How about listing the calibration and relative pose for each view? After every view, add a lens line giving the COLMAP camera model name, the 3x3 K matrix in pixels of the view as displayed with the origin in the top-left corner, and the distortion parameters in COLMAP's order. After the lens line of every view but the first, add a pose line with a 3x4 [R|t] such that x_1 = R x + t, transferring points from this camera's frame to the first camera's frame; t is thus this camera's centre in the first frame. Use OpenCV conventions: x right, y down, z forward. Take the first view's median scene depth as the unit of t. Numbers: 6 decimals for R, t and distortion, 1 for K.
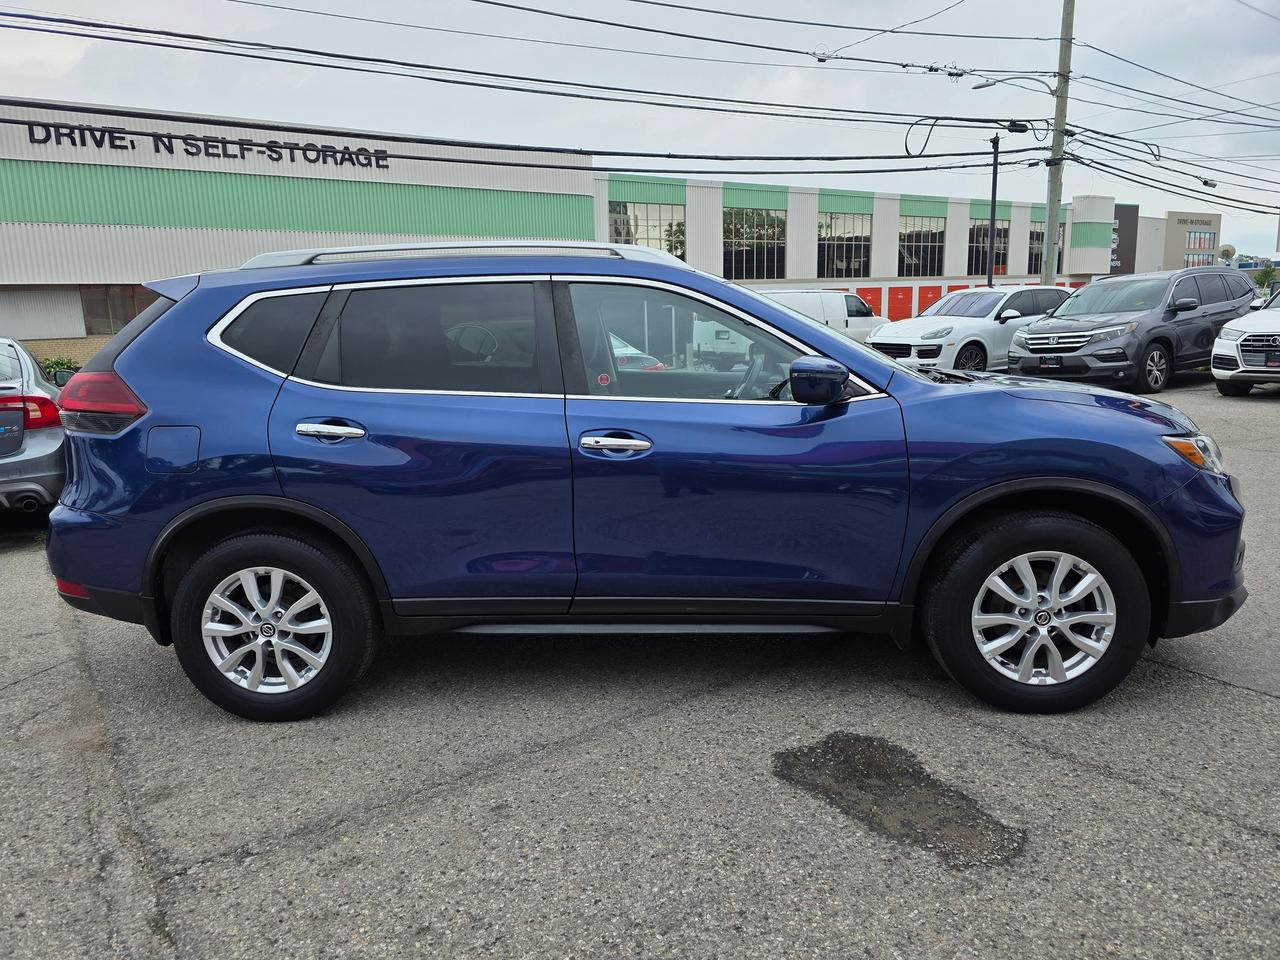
lens RADIAL K [[875.7, 0, 640.0], [0, 875.7, 480.0], [0, 0, 1]] dist [-0.002456, -0.003612]
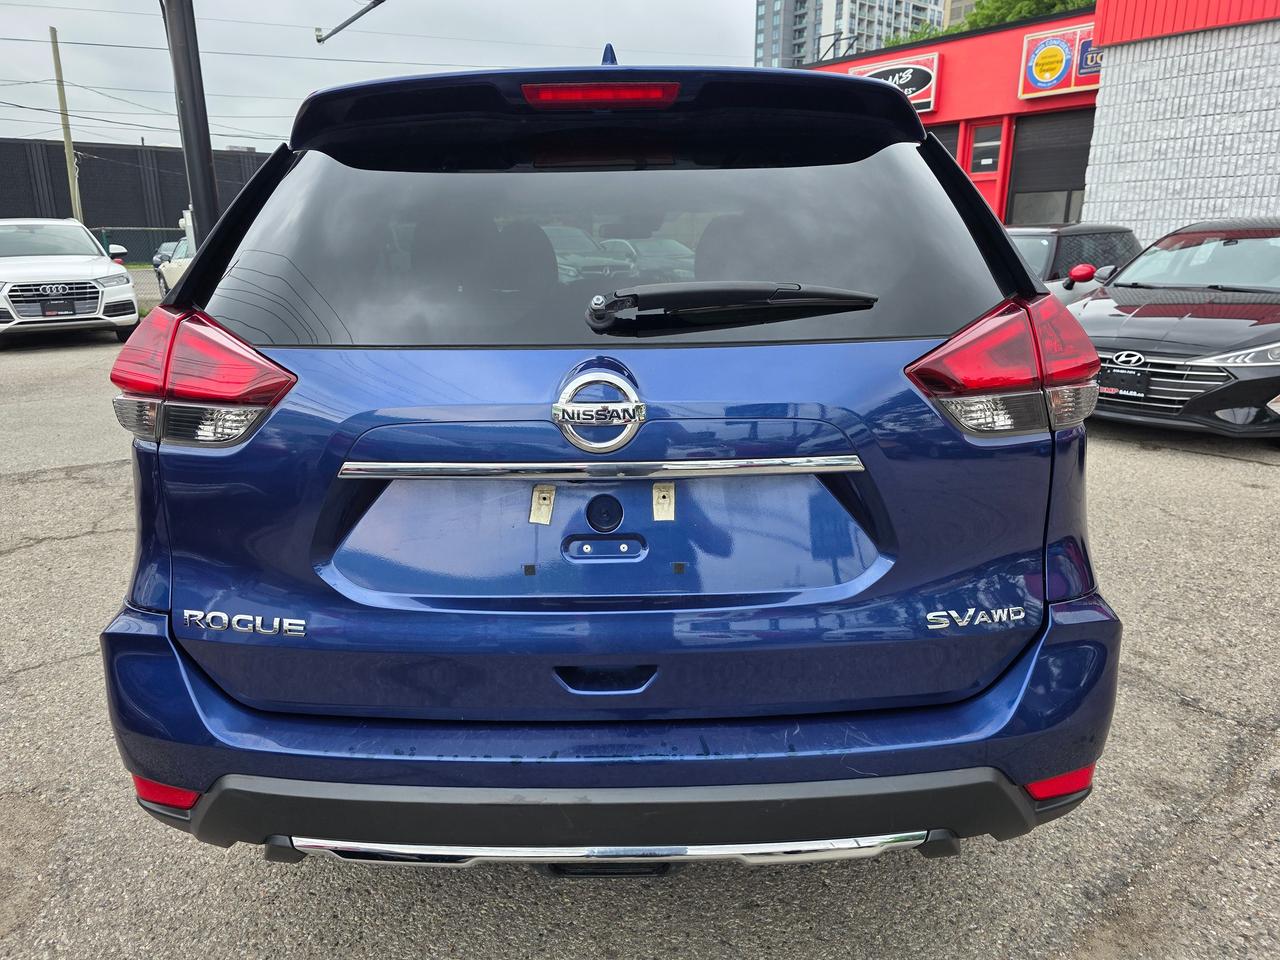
lens RADIAL K [[875.7, 0, 640.0], [0, 875.7, 480.0], [0, 0, 1]] dist [-0.002456, -0.003612]
pose [[-0.049456, -0.229845, 0.971970, -0.329046], [0.193236, 0.952572, 0.235090, -0.054873], [-0.979905, 0.199446, -0.002696, 0.373215]]
